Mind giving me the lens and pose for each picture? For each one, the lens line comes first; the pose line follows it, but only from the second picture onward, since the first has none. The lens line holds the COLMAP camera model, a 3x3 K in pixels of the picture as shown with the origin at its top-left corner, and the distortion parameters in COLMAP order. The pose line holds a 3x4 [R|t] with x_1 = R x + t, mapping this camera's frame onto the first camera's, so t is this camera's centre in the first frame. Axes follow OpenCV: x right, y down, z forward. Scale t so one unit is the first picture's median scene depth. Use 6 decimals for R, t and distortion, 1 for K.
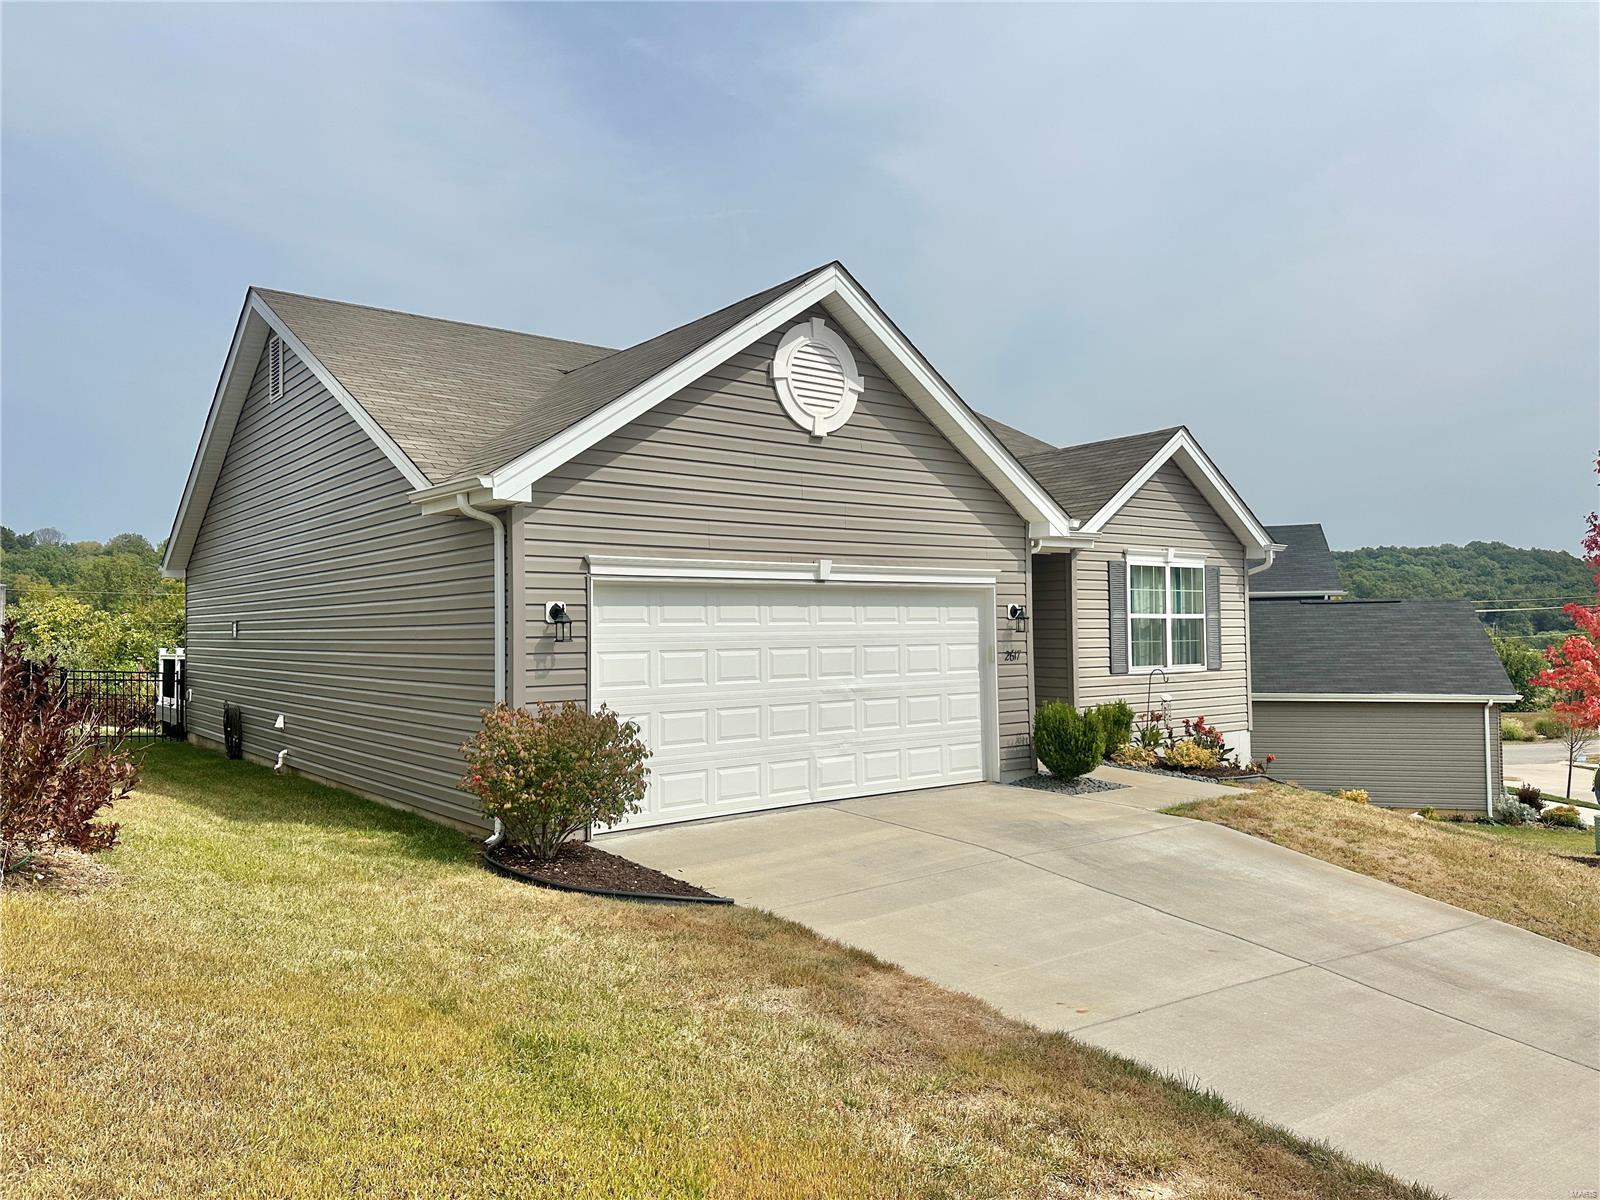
lens RADIAL K [[1145.8, 0, 800.0], [0, 1145.8, 602.7], [0, 0, 1]] dist [0.002817, 0.000175]
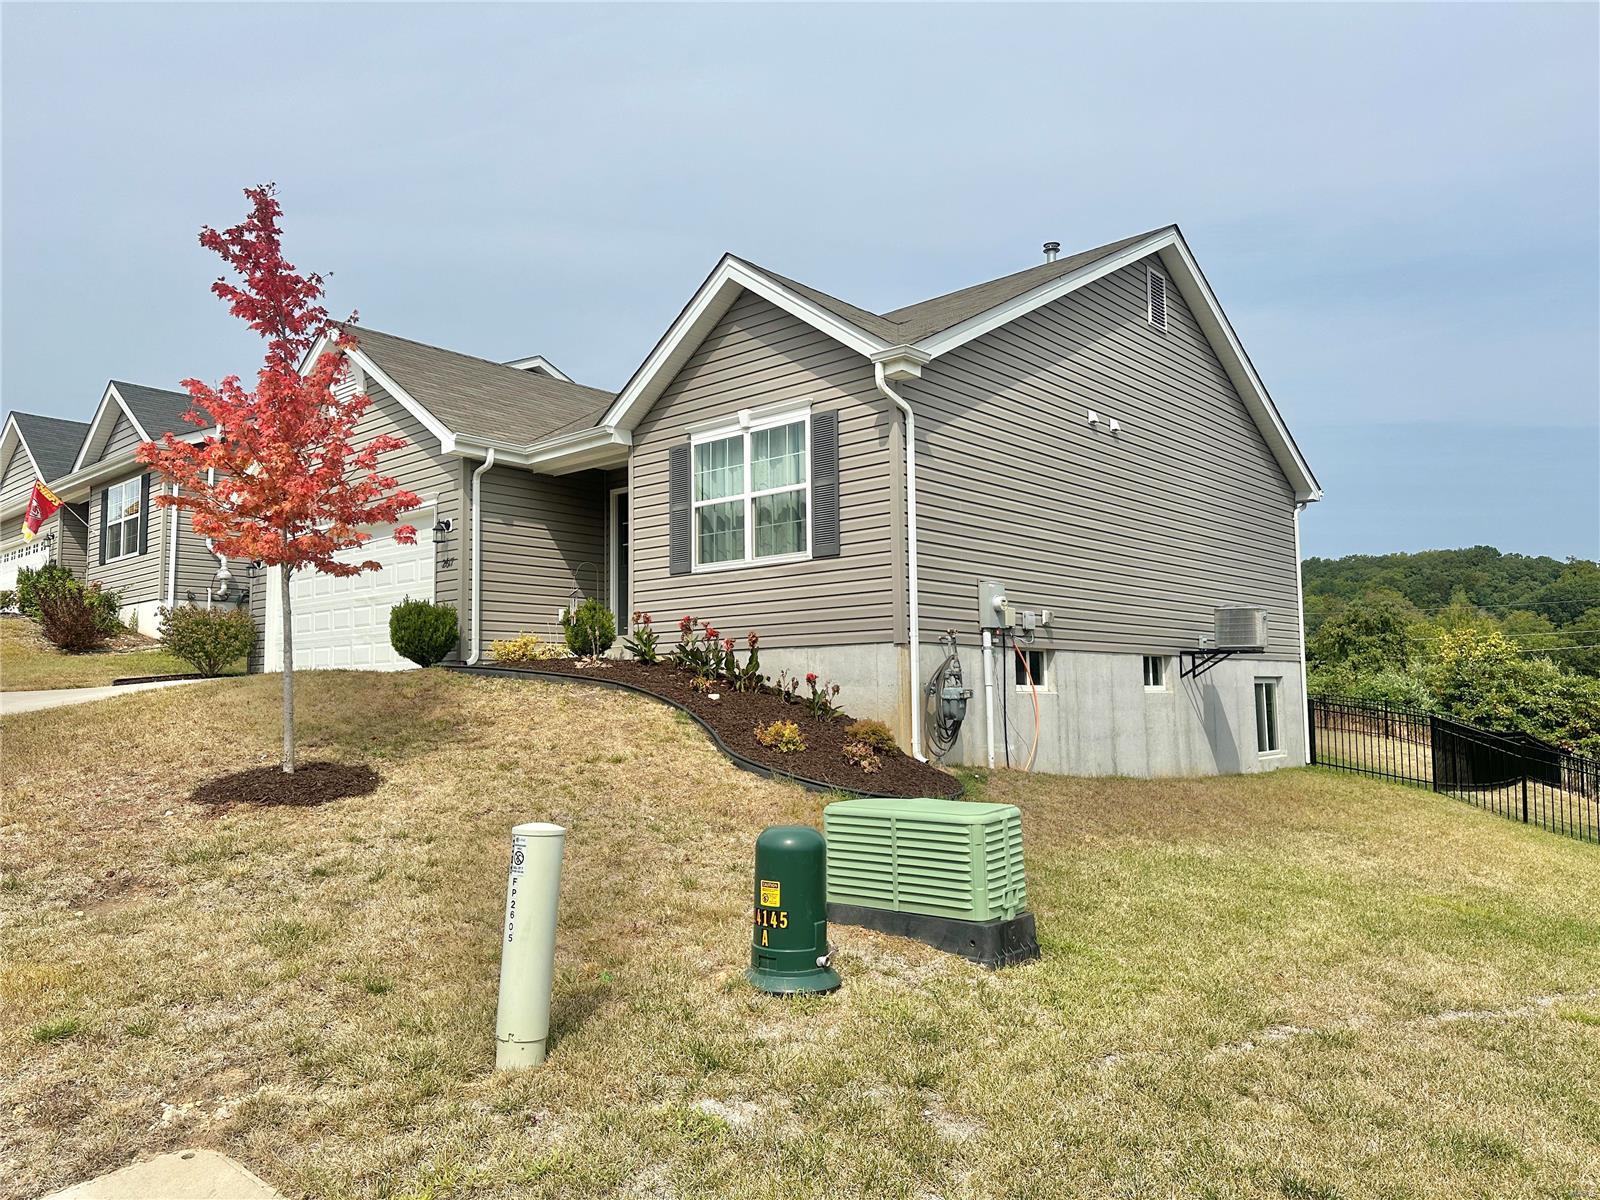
lens RADIAL K [[1145.8, 0, 800.7], [0, 1145.8, 598.7], [0, 0, 1]] dist [0.002817, 0.000175]
pose [[0.185898, -0.082697, -0.979083, 1.120130], [0.029708, 0.996469, -0.078525, 0.148543], [0.982120, -0.014489, 0.187699, 0.913239]]
